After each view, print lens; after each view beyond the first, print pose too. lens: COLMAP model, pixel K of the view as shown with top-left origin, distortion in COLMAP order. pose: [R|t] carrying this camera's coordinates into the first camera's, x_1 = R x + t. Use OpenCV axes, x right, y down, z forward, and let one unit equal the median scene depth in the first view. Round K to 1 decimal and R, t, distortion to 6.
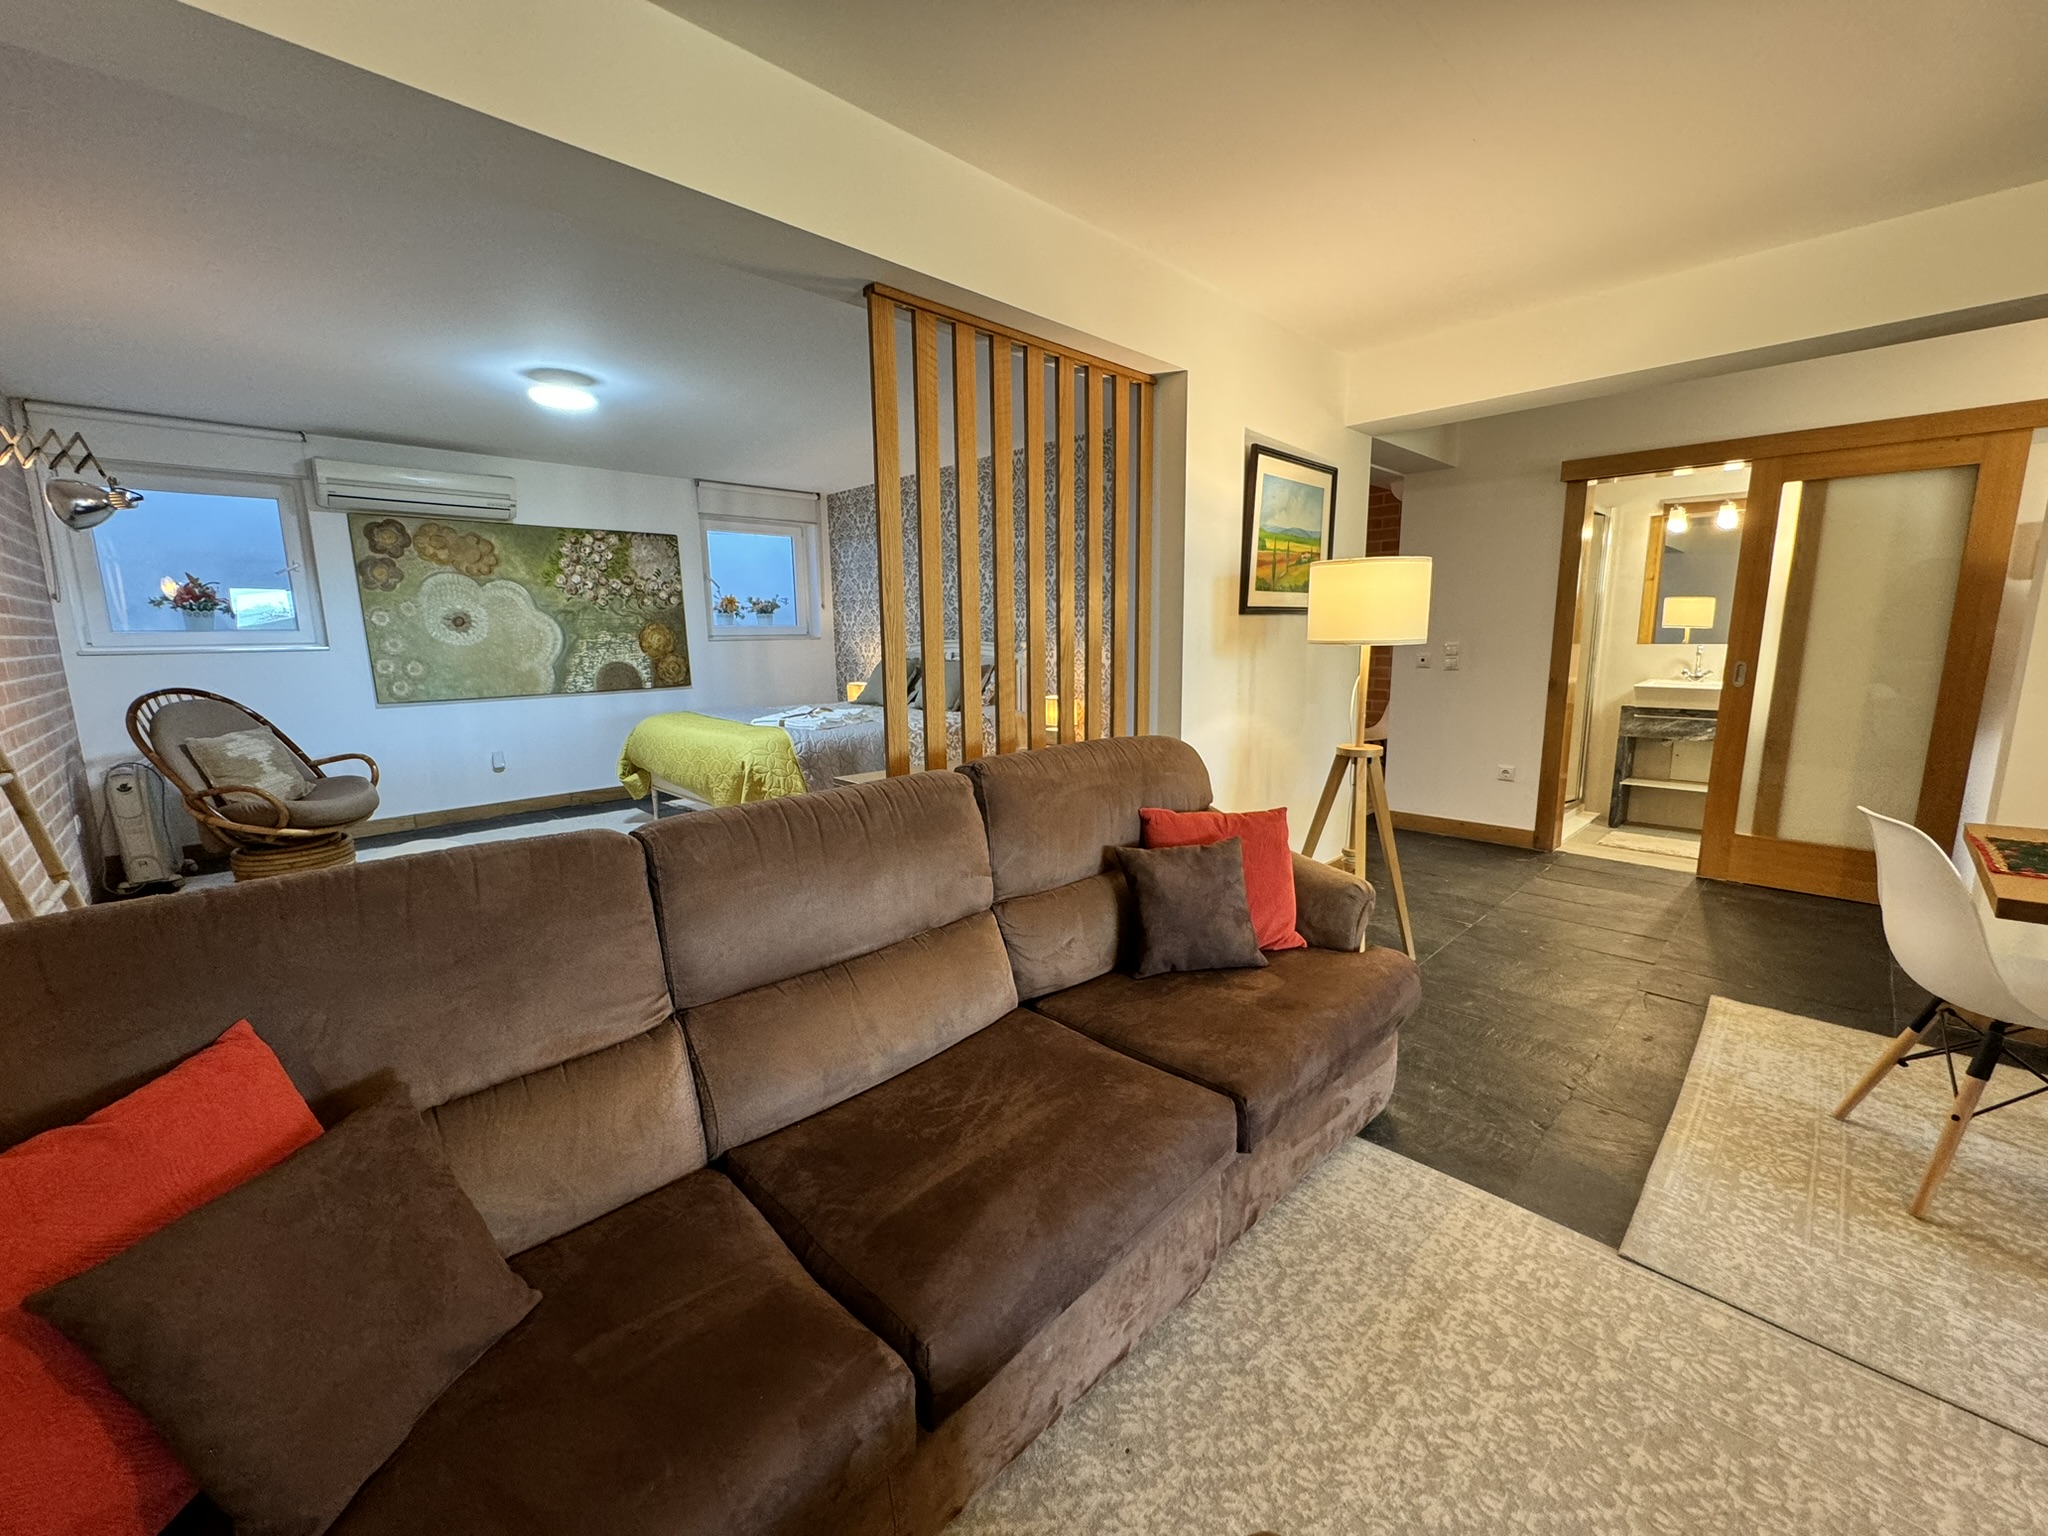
lens RADIAL K [[814.1, 0, 1024.0], [0, 814.1, 768.0], [0, 0, 1]] dist [-0.002104, -0.000297]
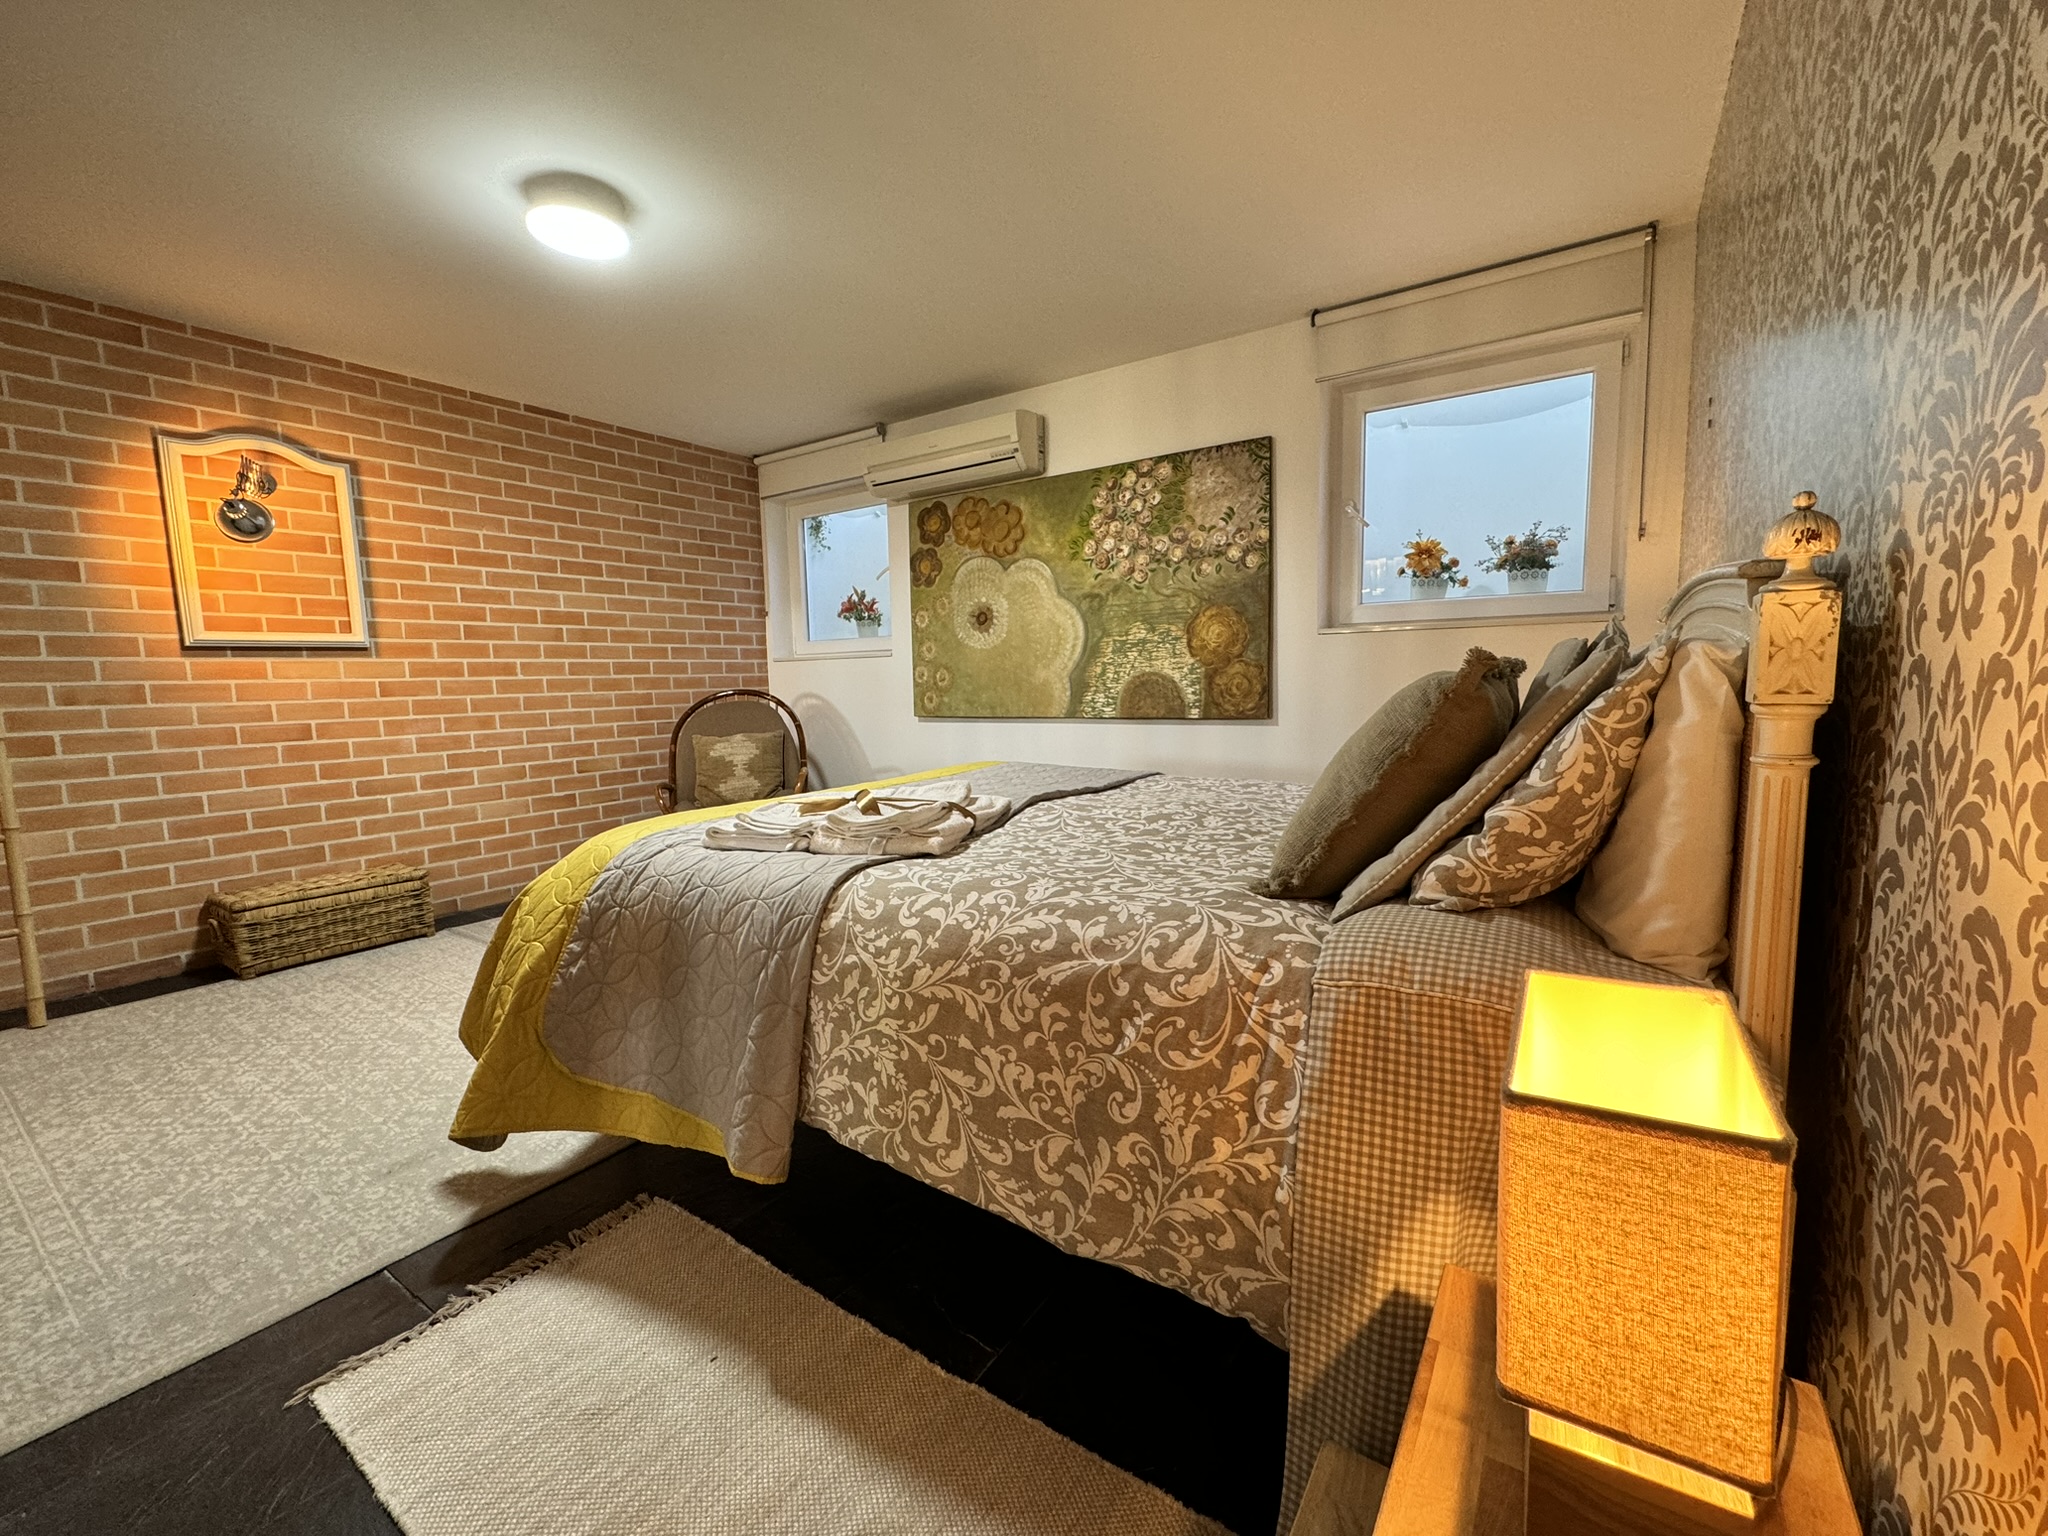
lens RADIAL K [[844.6, 0, 1019.2], [0, 844.6, 766.7], [0, 0, 1]] dist [0.000454, -0.000104]
pose [[0.199886, 0.112174, -0.973377, 0.111114], [-0.142349, 0.986210, 0.084421, -0.105218], [0.969424, 0.121684, 0.213097, 0.817834]]
